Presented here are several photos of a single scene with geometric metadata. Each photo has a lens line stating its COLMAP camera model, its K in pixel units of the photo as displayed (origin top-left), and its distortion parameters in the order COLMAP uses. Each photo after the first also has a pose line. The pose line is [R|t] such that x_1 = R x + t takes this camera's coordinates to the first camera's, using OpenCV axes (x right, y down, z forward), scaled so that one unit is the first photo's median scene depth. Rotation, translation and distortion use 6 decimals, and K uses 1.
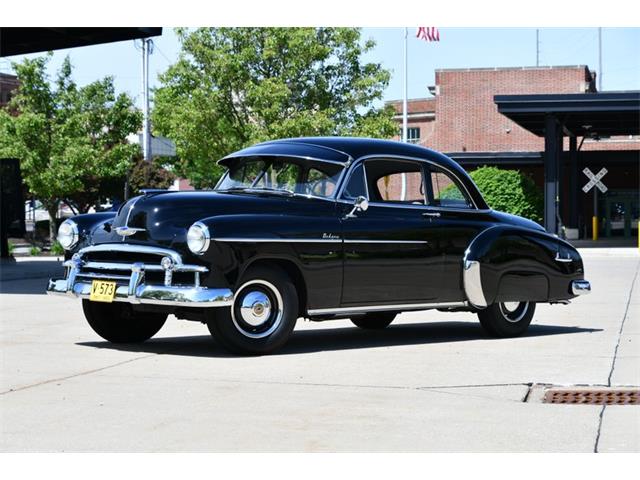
lens RADIAL K [[1930.7, 0, 320.0], [0, 1930.7, 240.0], [0, 0, 1]] dist [0.115020, 1.812015]
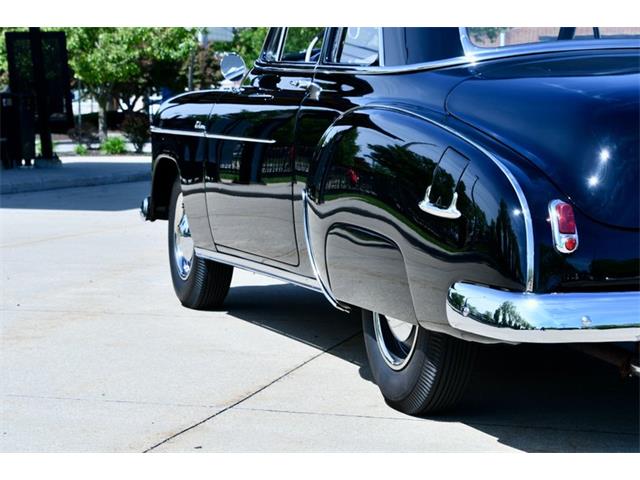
lens RADIAL K [[1858.8, 0, 320.0], [0, 1858.8, 240.0], [0, 0, 1]] dist [0.070246, 0.090499]
pose [[0.999953, 0.004836, -0.008402, -0.040466], [-0.004363, 0.998453, 0.055437, -0.000220], [0.008657, -0.055398, 0.998427, 0.217652]]
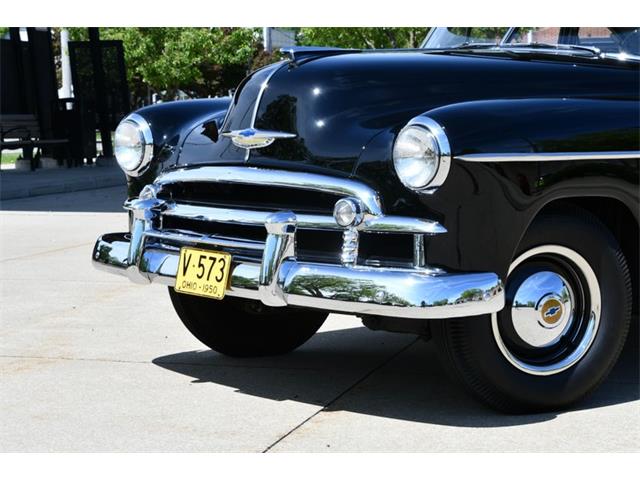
lens RADIAL K [[1494.6, 0, 320.0], [0, 1494.6, 240.0], [0, 0, 1]] dist [-0.013892, 0.091281]
pose [[0.998622, -0.006899, -0.052015, -0.031144], [0.010885, 0.996991, 0.076755, -0.003569], [0.051329, -0.077216, 0.995692, 0.305118]]
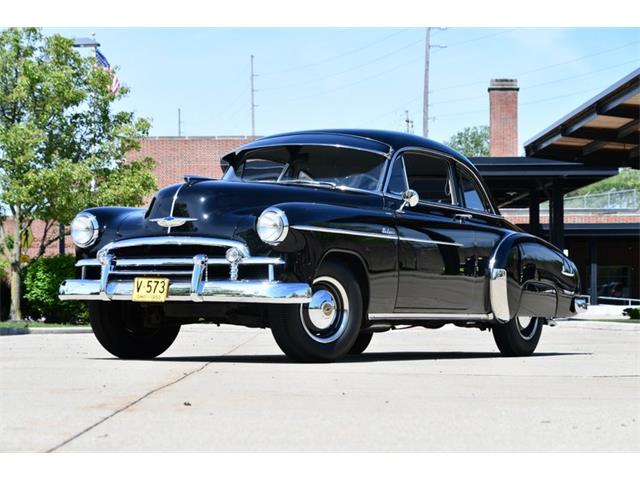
lens RADIAL K [[2068.0, 0, 320.0], [0, 2068.0, 240.0], [0, 0, 1]] dist [0.030644, 0.802838]
pose [[0.968826, 0.008584, 0.247594, -0.125079], [0.006623, 0.998145, -0.060519, 0.028403], [-0.247654, 0.060272, 0.966972, 0.040013]]
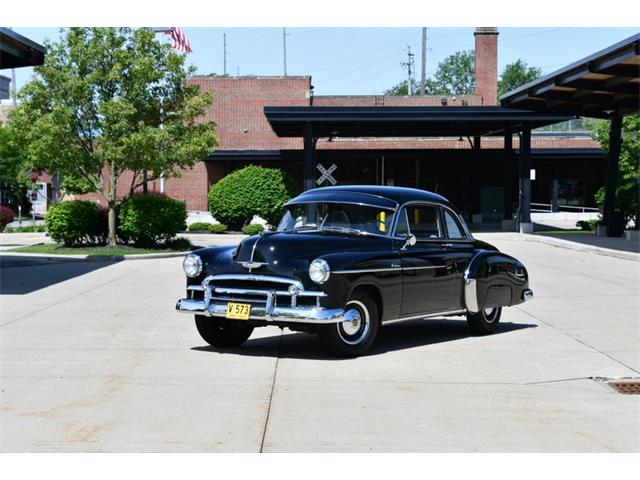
lens RADIAL K [[1778.1, 0, 320.0], [0, 1778.1, 240.0], [0, 0, 1]] dist [0.067489, 0.362943]
pose [[0.970608, -0.008722, 0.240507, -0.162337], [0.002442, 0.999649, 0.026397, -0.024863], [-0.240653, -0.025034, 0.970288, -0.084248]]
